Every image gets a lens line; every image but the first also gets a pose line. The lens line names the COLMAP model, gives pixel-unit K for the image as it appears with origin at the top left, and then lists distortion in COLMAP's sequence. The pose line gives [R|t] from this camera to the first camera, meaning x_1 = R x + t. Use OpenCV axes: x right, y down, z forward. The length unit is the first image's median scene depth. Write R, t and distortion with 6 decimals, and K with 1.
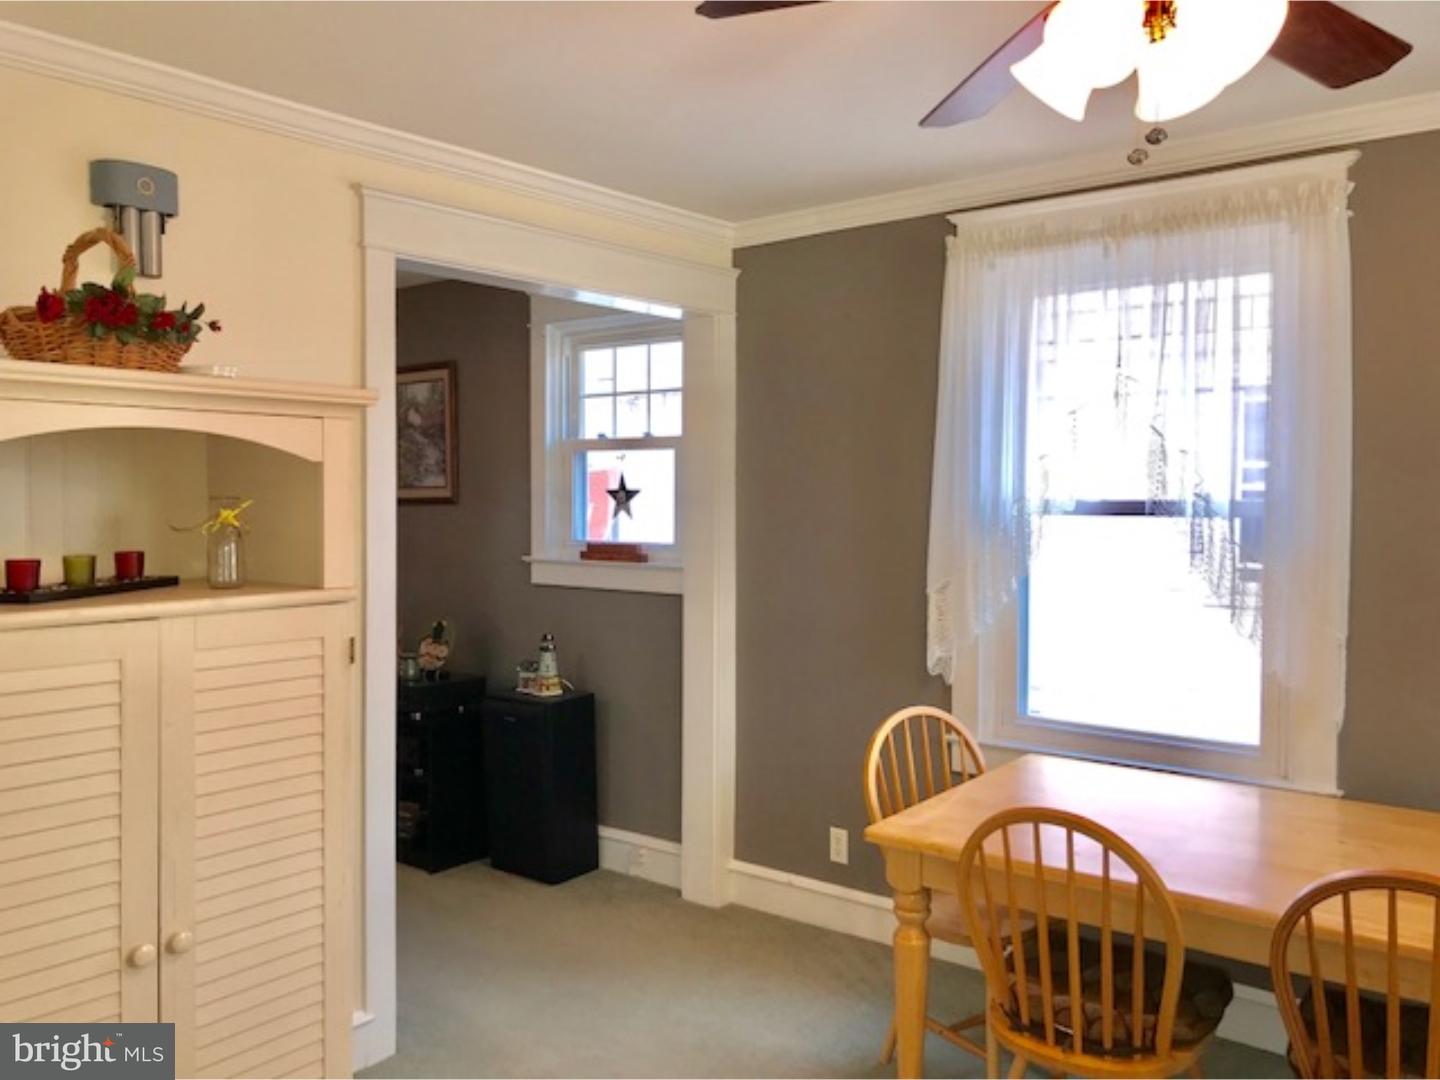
lens RADIAL K [[1153.7, 0, 720.4], [0, 1153.7, 538.5], [0, 0, 1]] dist [0.028119, -0.053433]
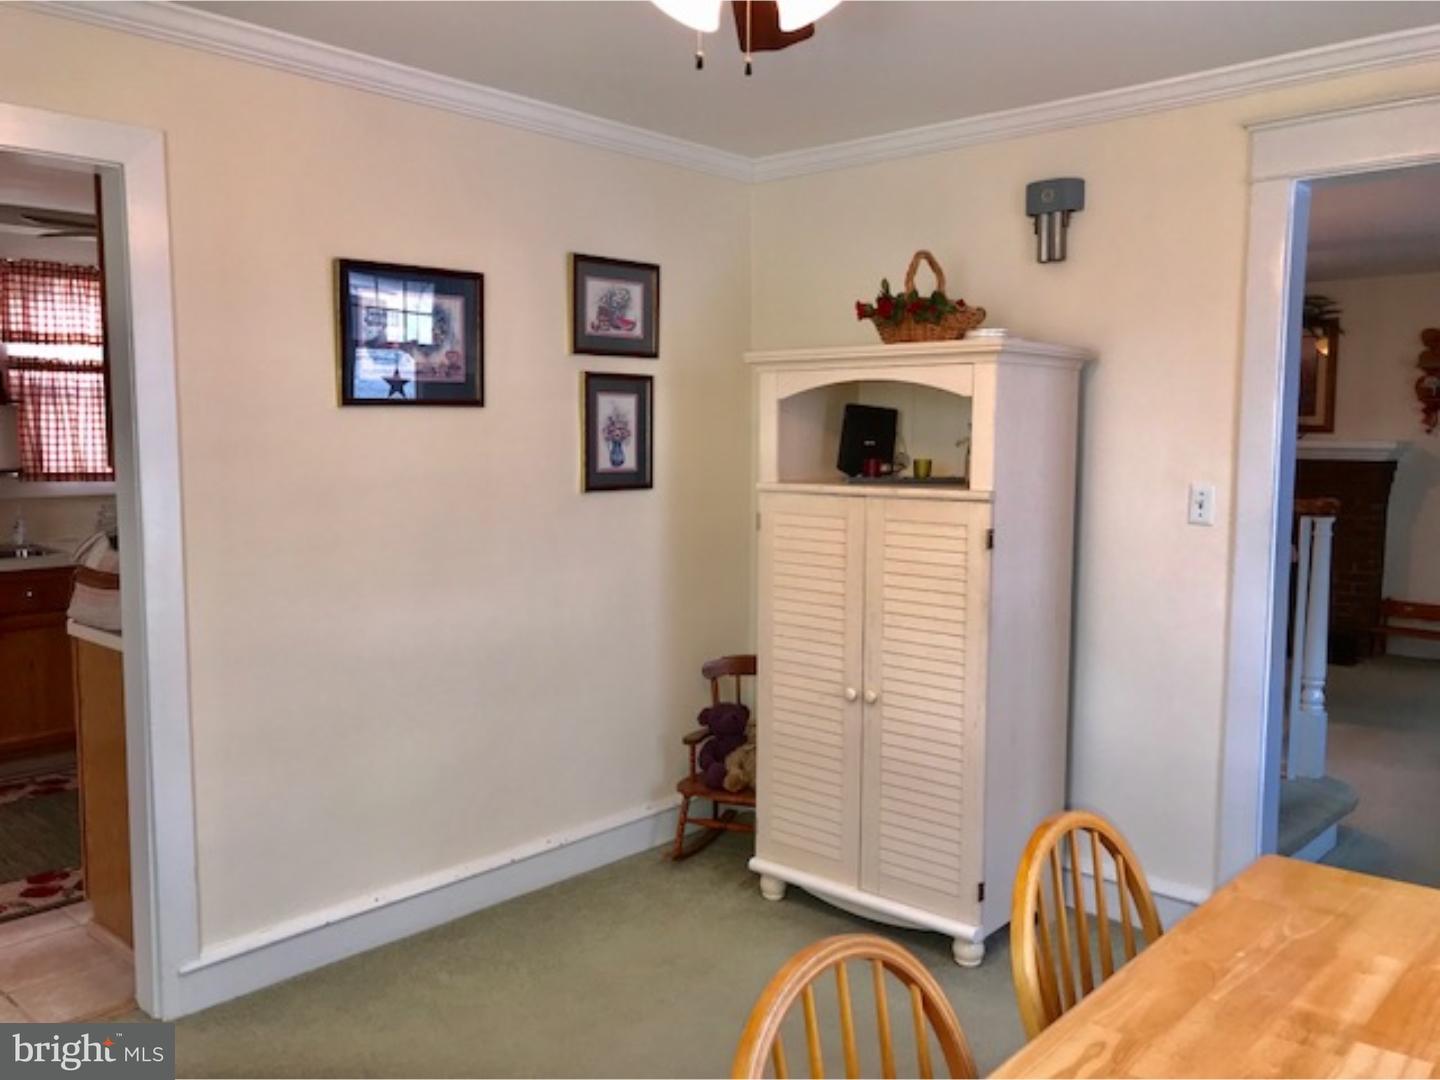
lens RADIAL K [[1153.7, 0, 721.6], [0, 1153.7, 541.9], [0, 0, 1]] dist [0.028119, -0.053433]
pose [[-0.059947, 0.095203, -0.993651, 1.036808], [-0.037982, 0.994503, 0.097576, -0.017199], [0.997479, 0.043590, -0.056001, 0.792792]]
